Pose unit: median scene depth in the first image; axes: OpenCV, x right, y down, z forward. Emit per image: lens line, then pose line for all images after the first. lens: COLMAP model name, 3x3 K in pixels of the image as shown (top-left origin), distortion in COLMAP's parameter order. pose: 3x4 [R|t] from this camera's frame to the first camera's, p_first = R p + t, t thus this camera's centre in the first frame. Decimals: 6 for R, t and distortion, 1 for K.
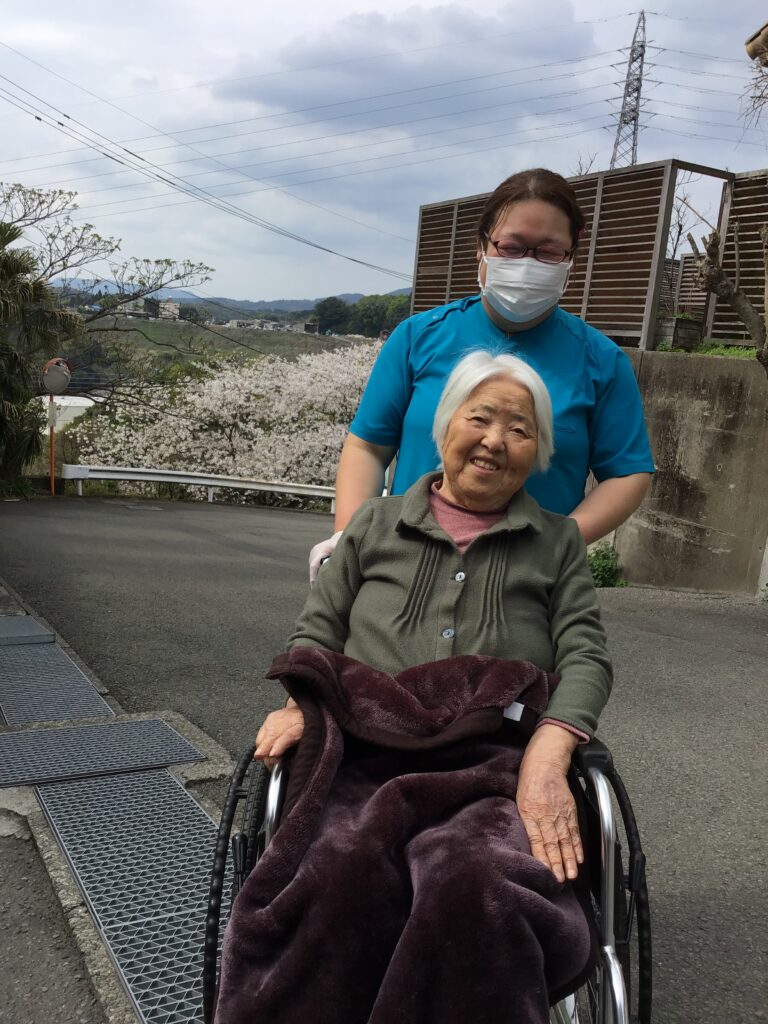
lens RADIAL K [[899.5, 0, 393.8], [0, 899.5, 514.2], [0, 0, 1]] dist [0.111801, -0.213988]
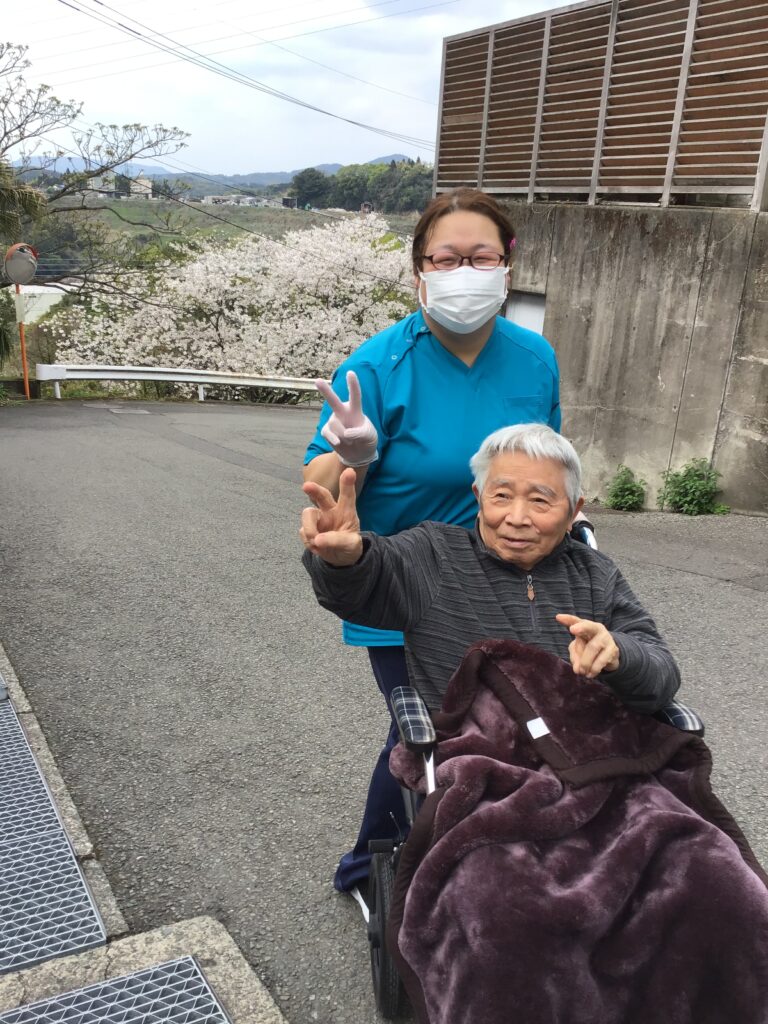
lens RADIAL K [[893.7, 0, 384.0], [0, 893.7, 512.0], [0, 0, 1]] dist [0.117209, -0.181355]
pose [[0.999556, -0.029780, 0.000199, -0.017588], [0.029506, 0.991245, 0.128694, -0.011681], [-0.004029, -0.128631, 0.991684, 0.065194]]
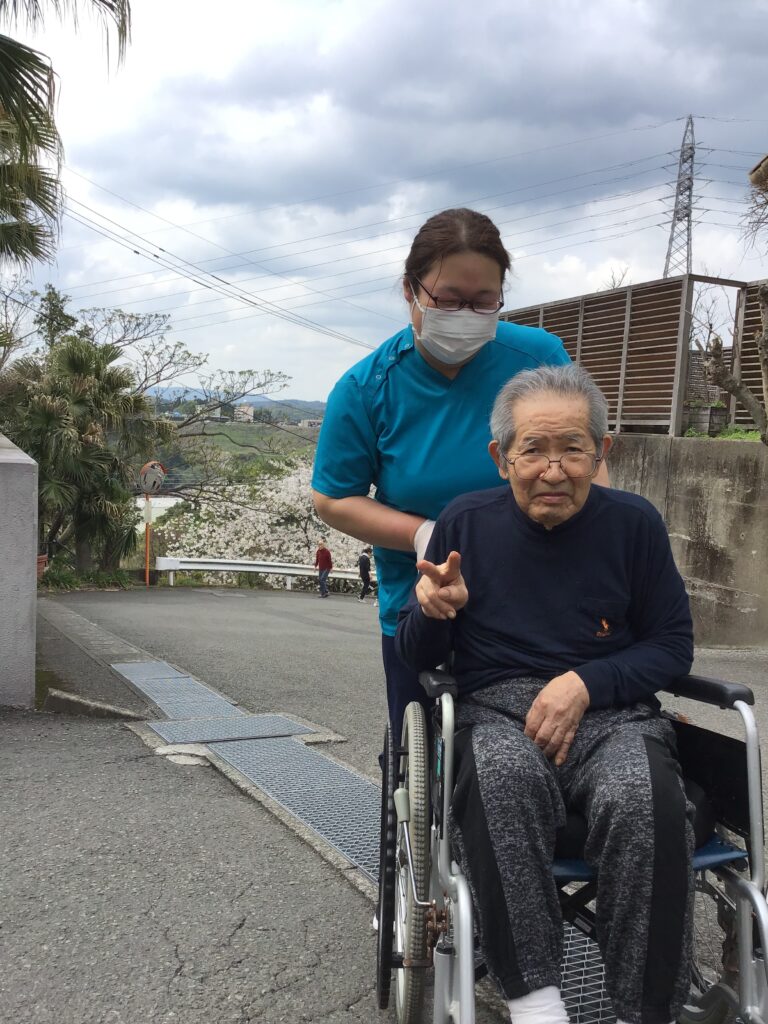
lens RADIAL K [[899.5, 0, 393.8], [0, 899.5, 514.2], [0, 0, 1]] dist [0.111801, -0.213988]
pose [[0.996746, -0.027395, -0.075805, 0.003379], [0.019498, 0.994489, -0.103013, 0.008870], [0.078210, 0.101200, 0.991787, -0.048638]]
